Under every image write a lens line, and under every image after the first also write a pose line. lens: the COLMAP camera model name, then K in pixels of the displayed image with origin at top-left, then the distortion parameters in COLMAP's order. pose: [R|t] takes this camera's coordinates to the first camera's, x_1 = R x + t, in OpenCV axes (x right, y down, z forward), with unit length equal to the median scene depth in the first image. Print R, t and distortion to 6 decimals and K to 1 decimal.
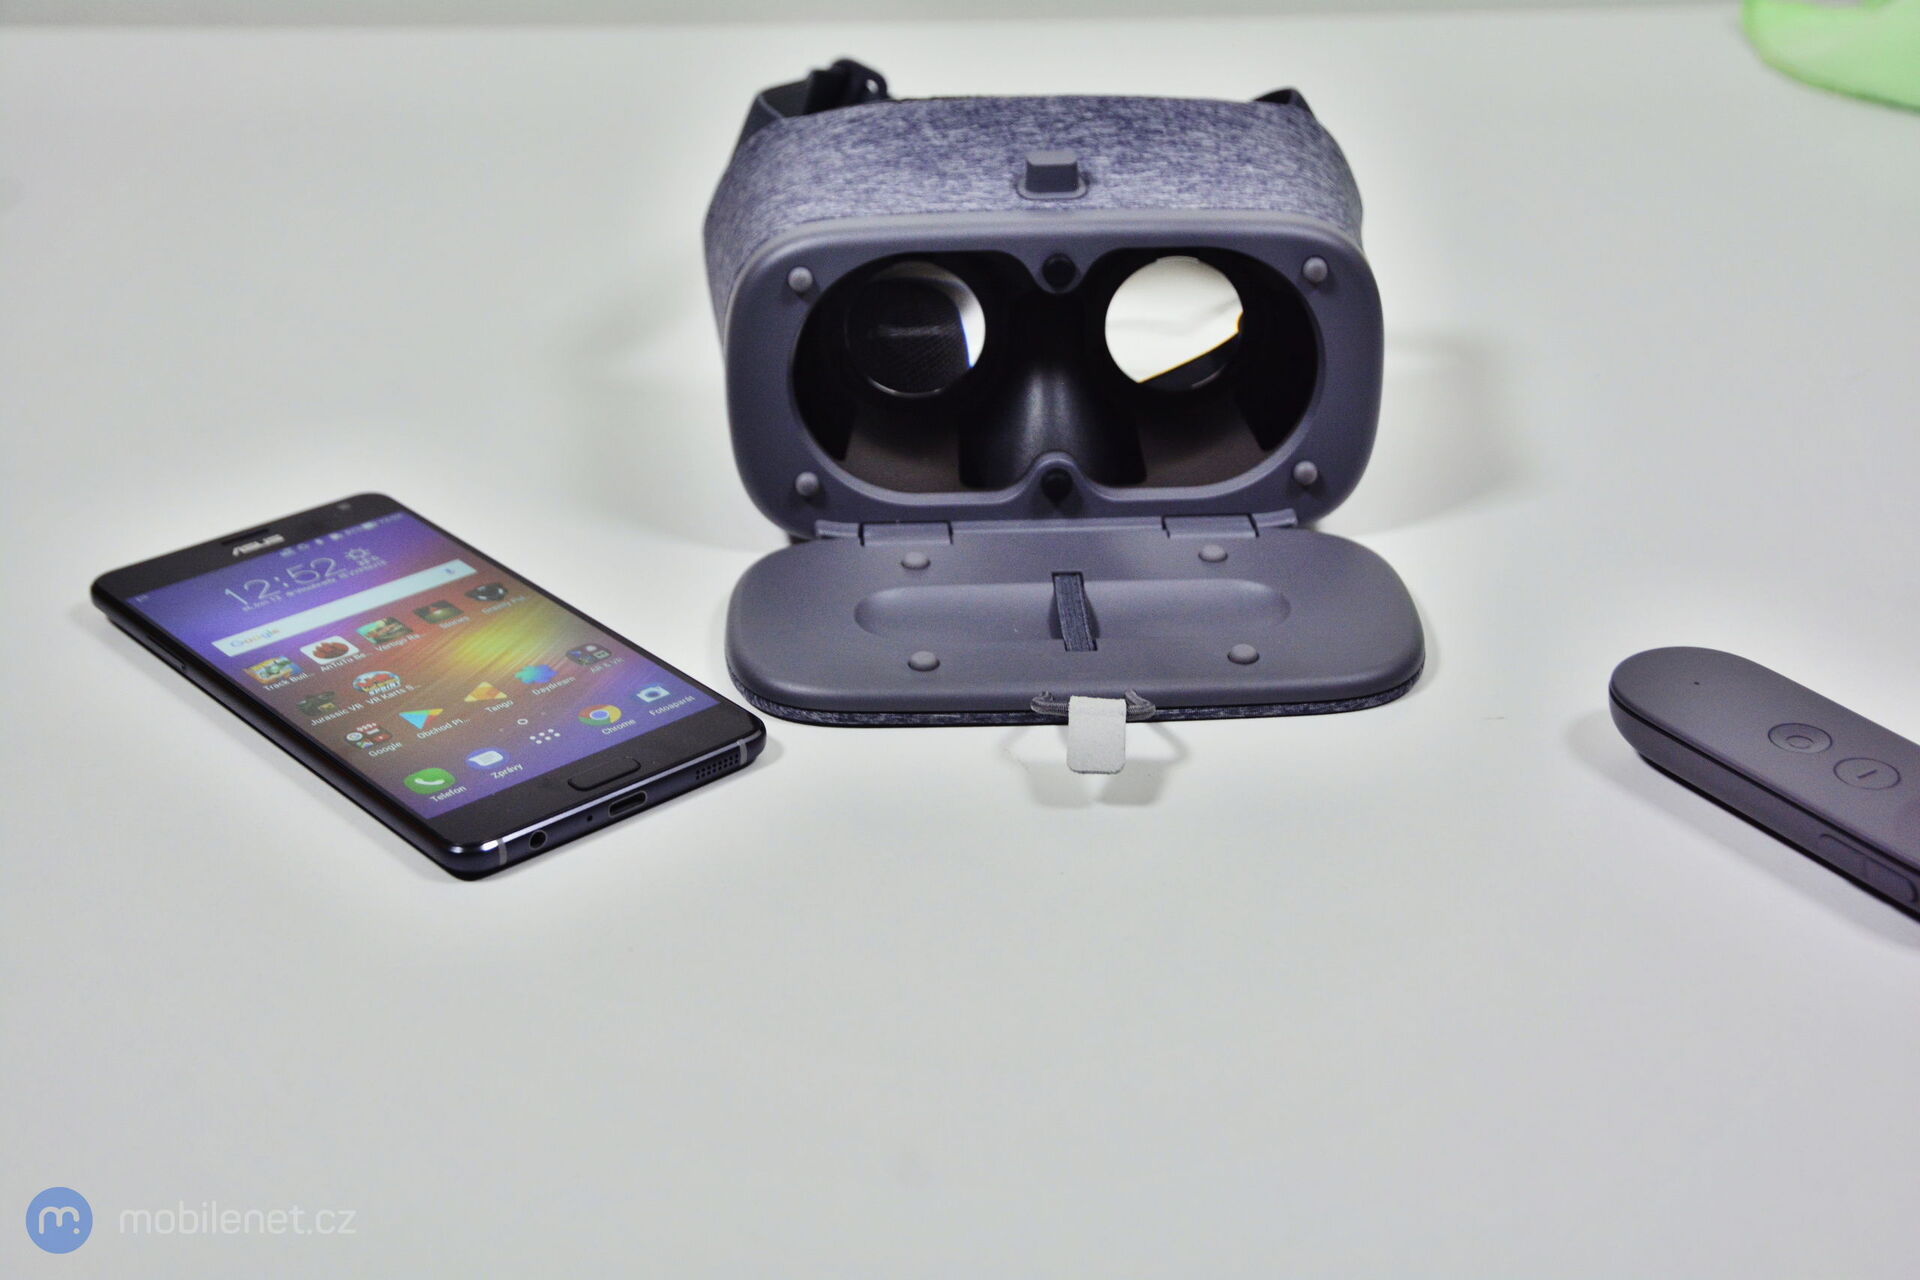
lens RADIAL K [[2617.8, 0, 960.0], [0, 2617.8, 640.0], [0, 0, 1]] dist [0.051788, 0.042618]
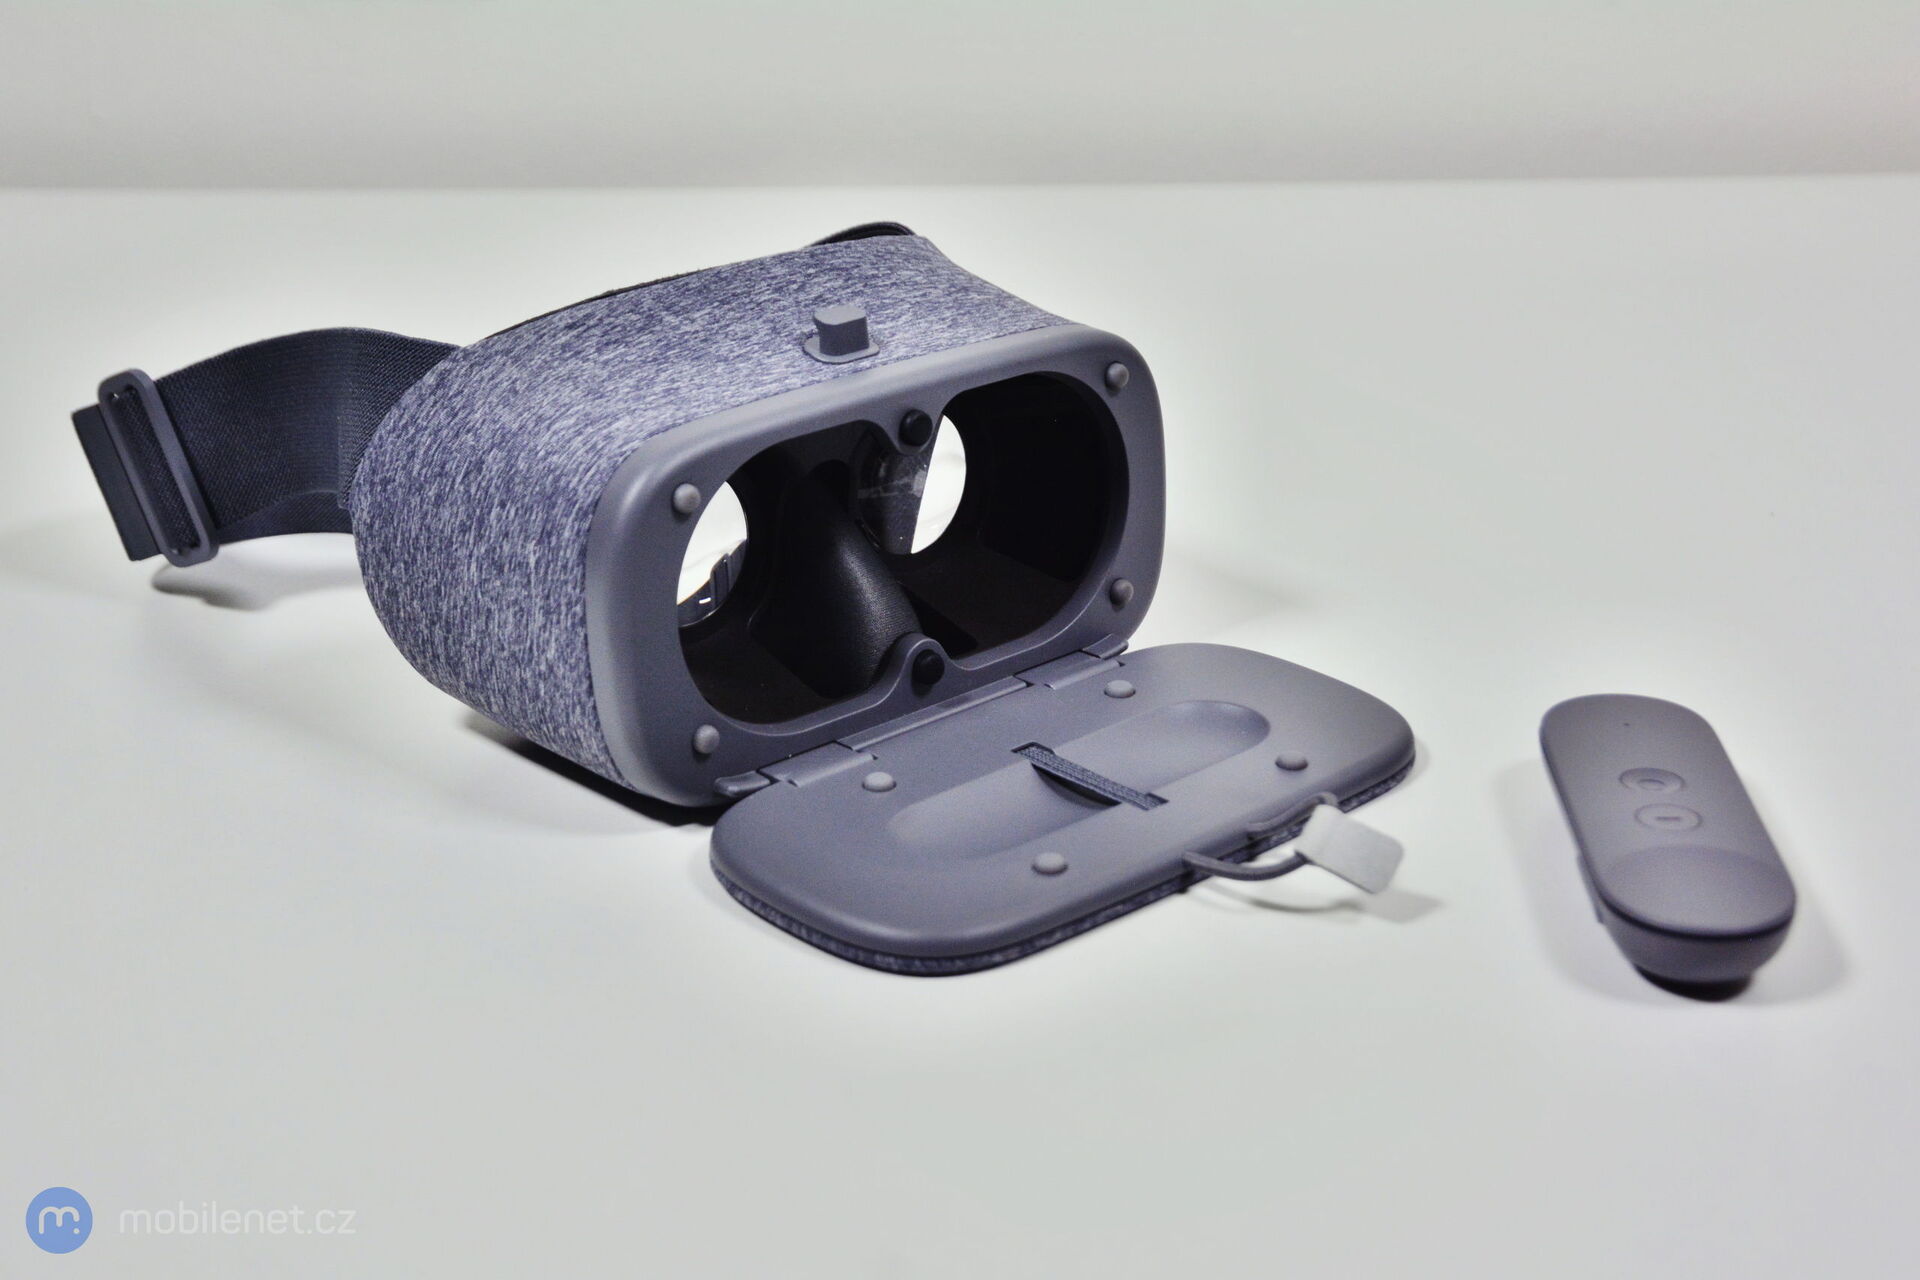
lens RADIAL K [[2682.3, 0, 986.2], [0, 2682.3, 683.3], [0, 0, 1]] dist [0.042287, 0.052914]
pose [[0.768446, -0.255121, 0.586860, -0.489428], [0.305354, 0.952135, 0.014077, -0.062414], [-0.562361, 0.168383, 0.809566, 0.254896]]
